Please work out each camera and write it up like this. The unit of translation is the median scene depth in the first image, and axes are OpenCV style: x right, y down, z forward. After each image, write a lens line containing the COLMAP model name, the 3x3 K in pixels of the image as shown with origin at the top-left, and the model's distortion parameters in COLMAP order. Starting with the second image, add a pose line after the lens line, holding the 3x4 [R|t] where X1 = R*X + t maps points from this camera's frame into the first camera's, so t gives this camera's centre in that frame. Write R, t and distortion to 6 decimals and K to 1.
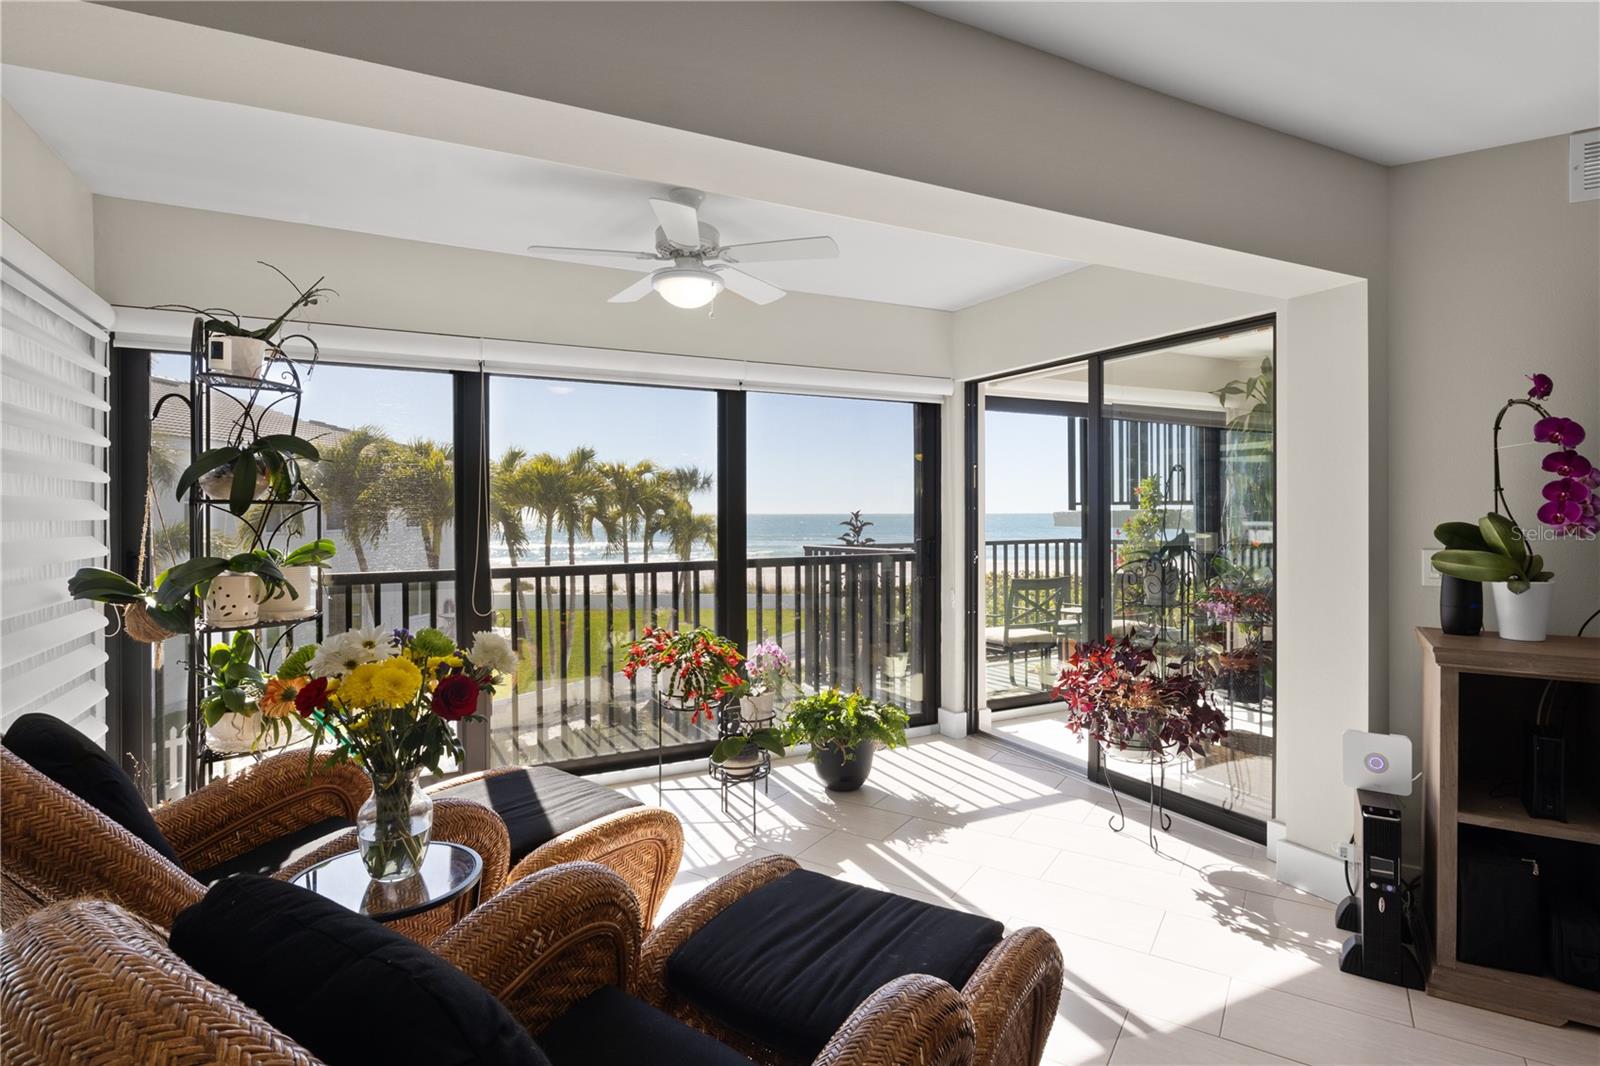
lens RADIAL K [[805.2, 0, 794.1], [0, 805.2, 508.9], [0, 0, 1]] dist [-0.015467, -0.000074]
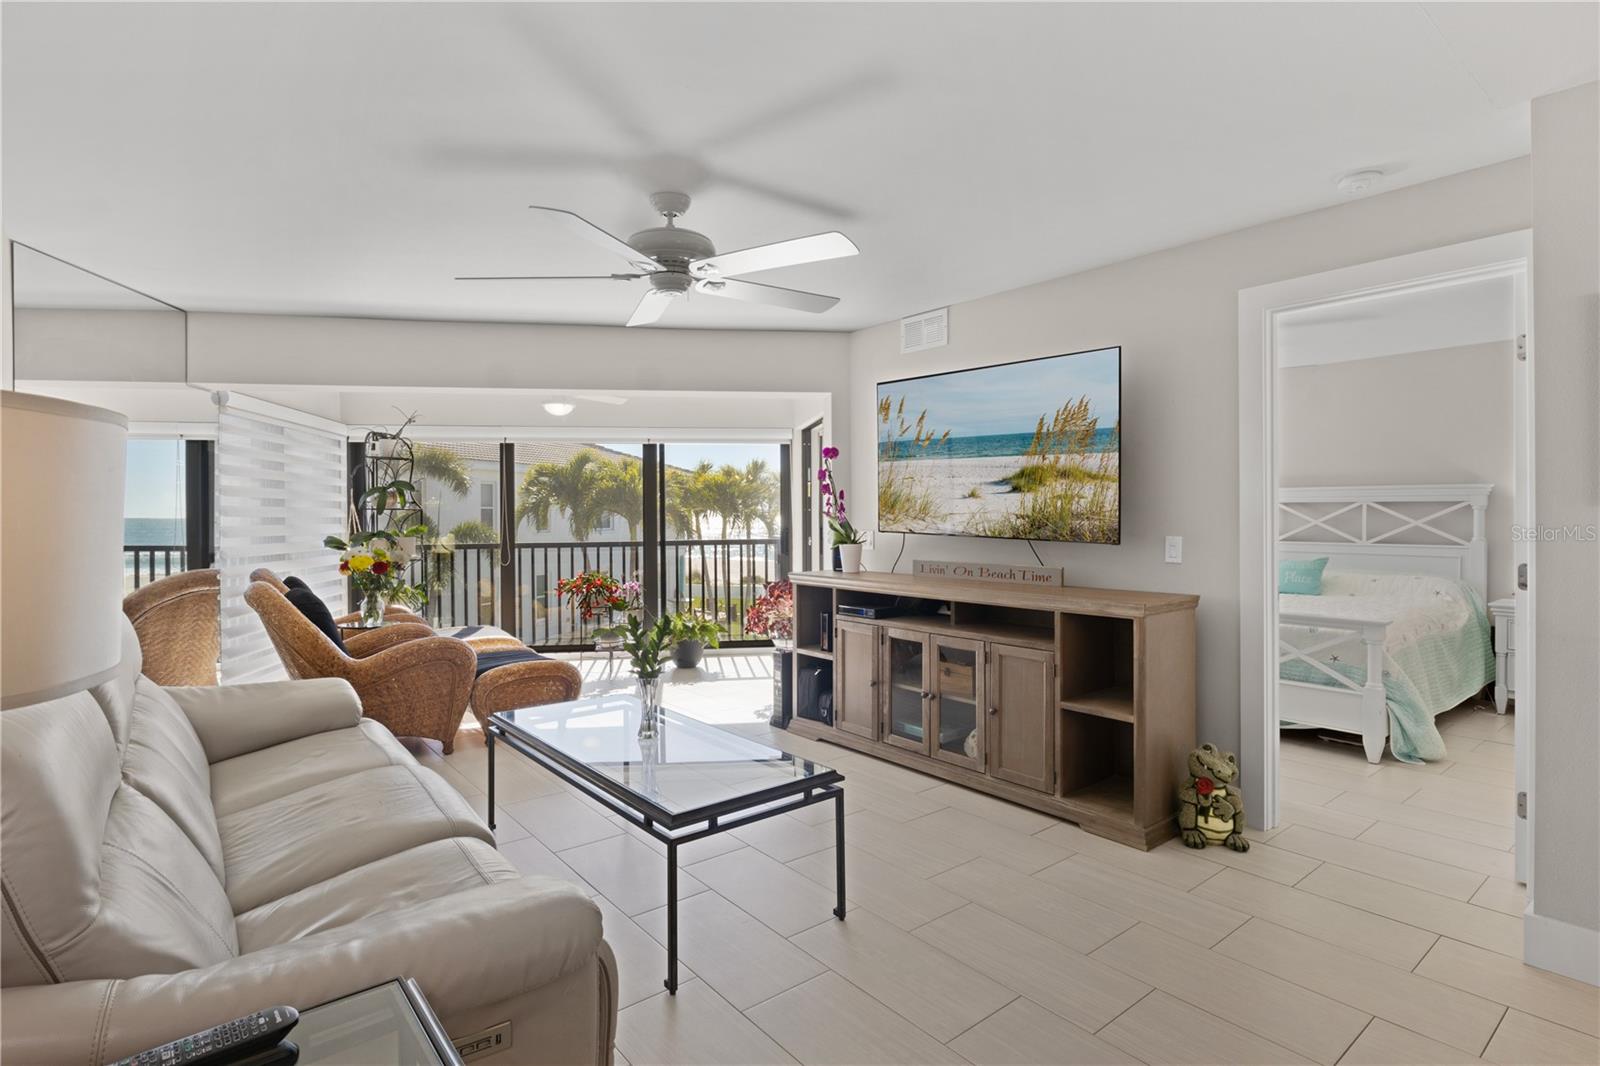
lens RADIAL K [[798.1, 0, 795.5], [0, 798.1, 516.8], [0, 0, 1]] dist [-0.007922, 0.001081]
pose [[0.949168, -0.002219, -0.314762, 0.665185], [0.004678, 0.999964, 0.007058, 0.000446], [0.314735, -0.008172, 0.949144, -0.473507]]
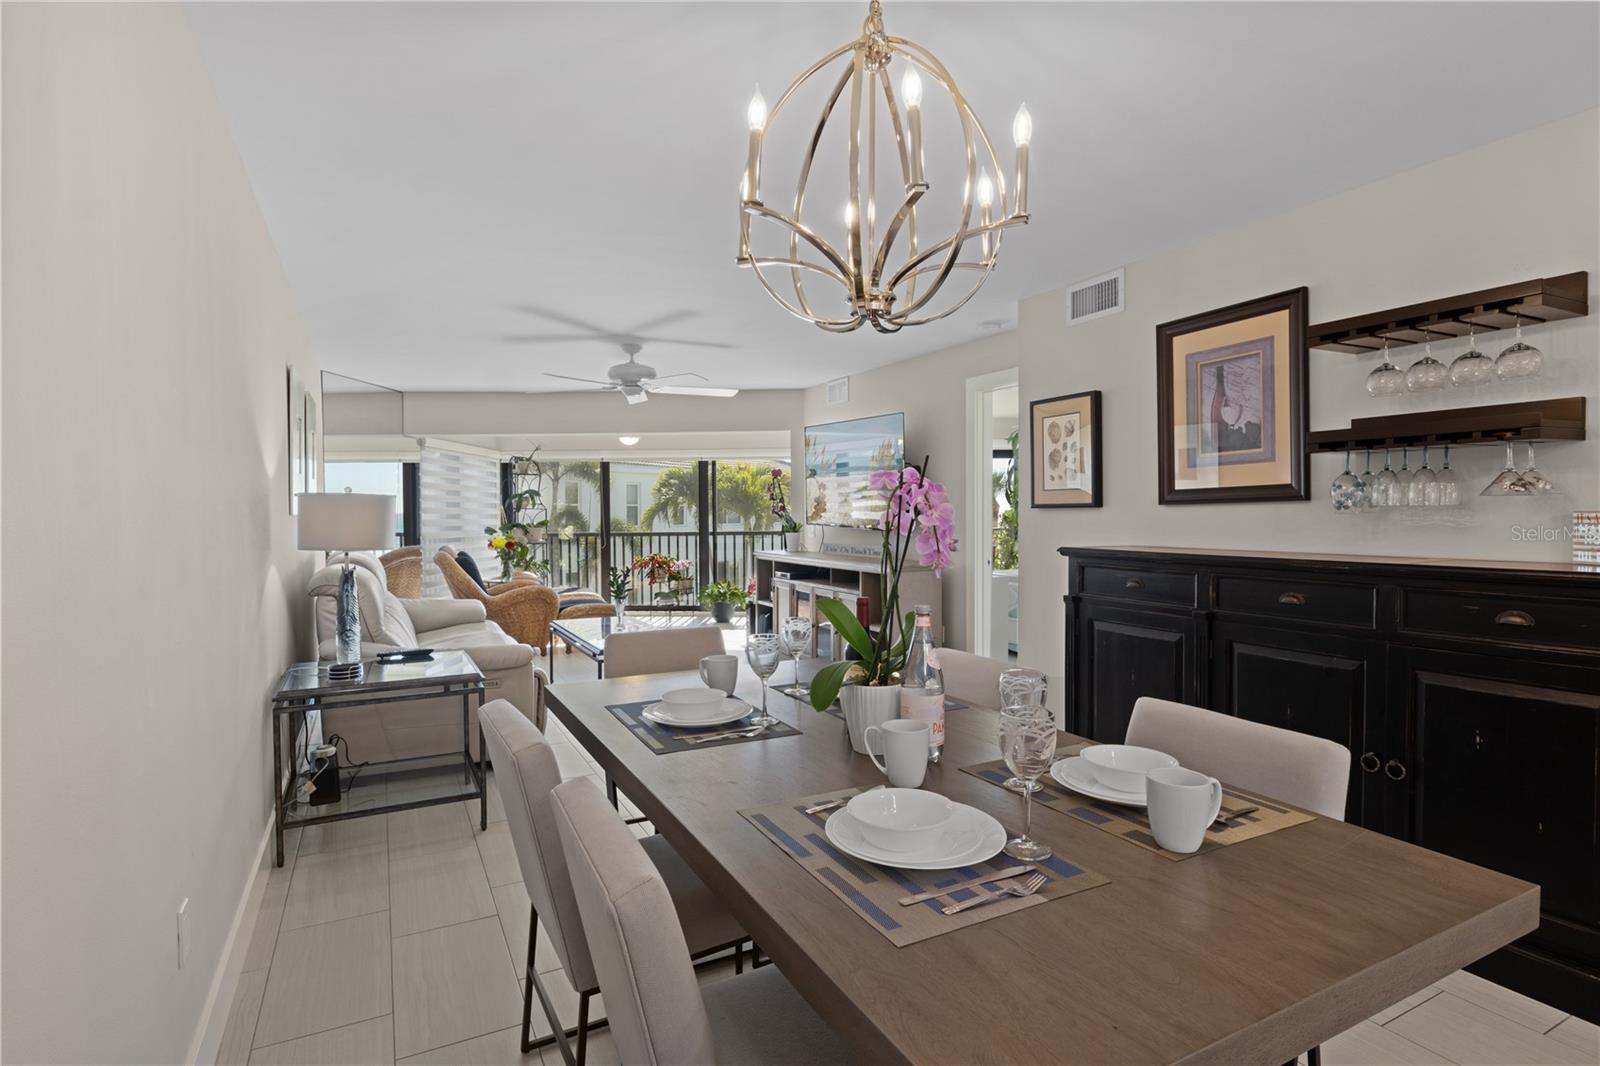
lens RADIAL K [[778.2, 0, 784.0], [0, 778.2, 531.0], [0, 0, 1]] dist [-0.011557, -0.000531]
pose [[0.868864, 0.010561, -0.494938, 1.106841], [0.004332, 0.999572, 0.028935, -0.003853], [0.495032, -0.027284, 0.868447, -0.774995]]
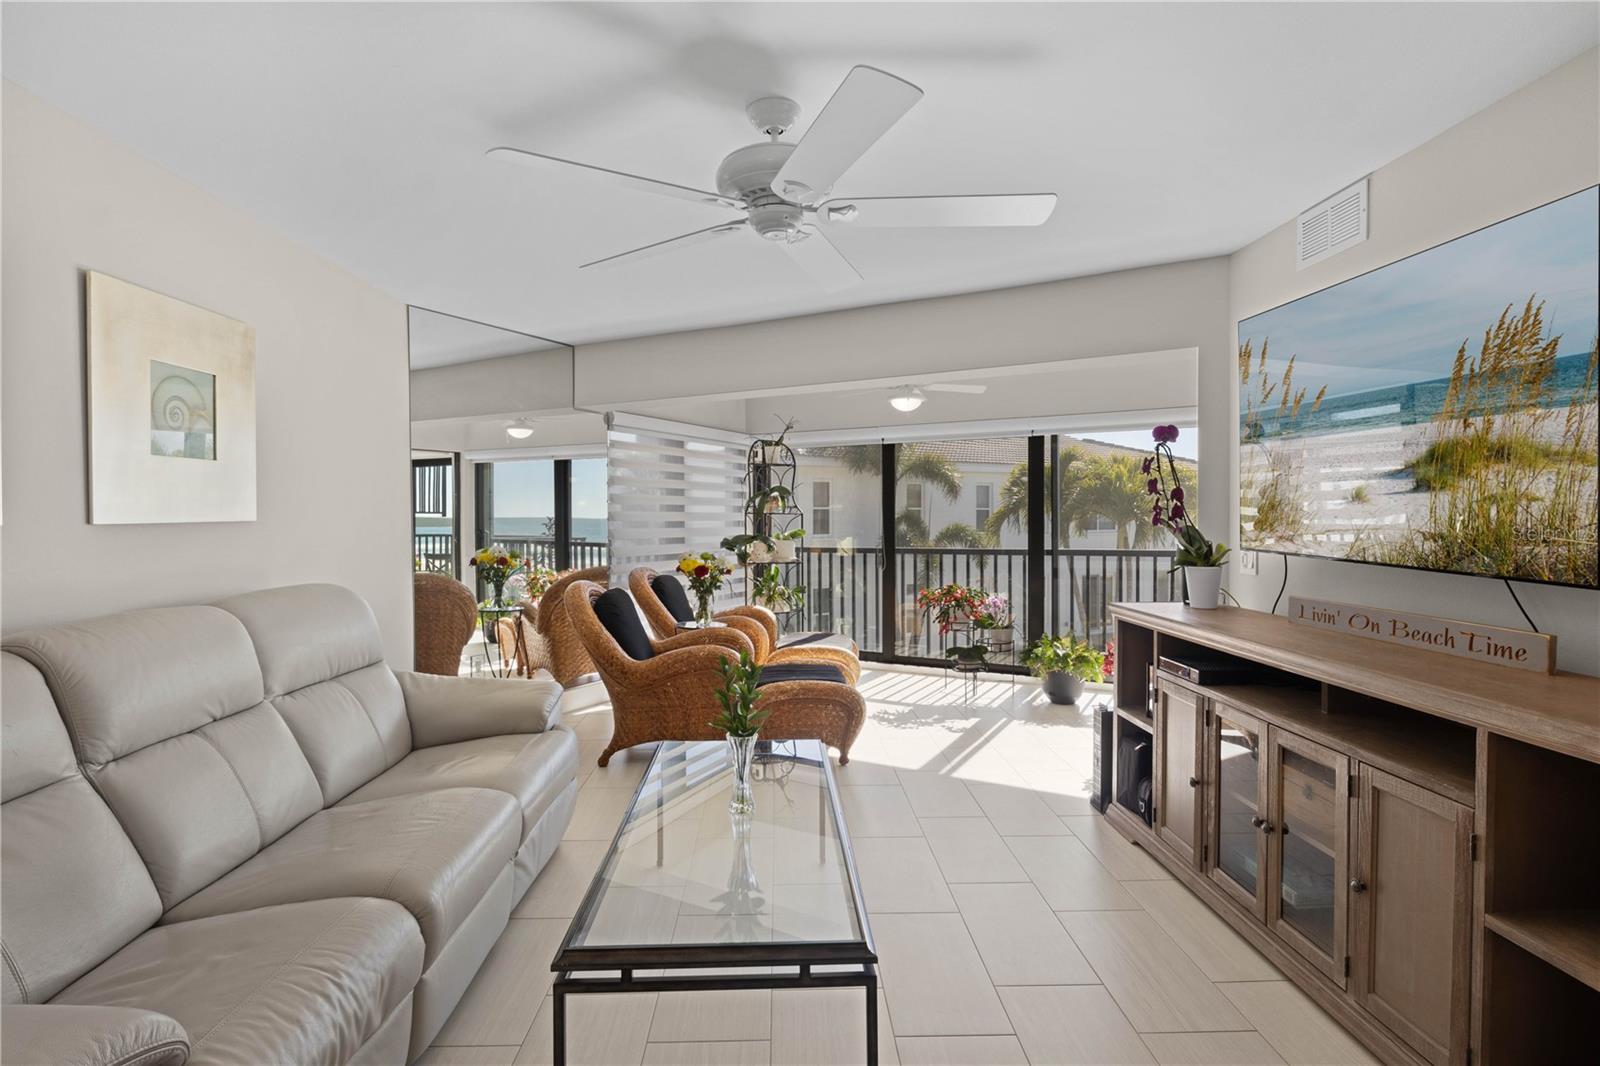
lens RADIAL K [[798.1, 0, 795.5], [0, 798.1, 516.8], [0, 0, 1]] dist [-0.007922, 0.001081]
pose [[0.573231, 0.001724, -0.819392, 0.770122], [0.004247, 0.999978, 0.005075, -0.005927], [0.819383, -0.006389, 0.573211, -0.196242]]
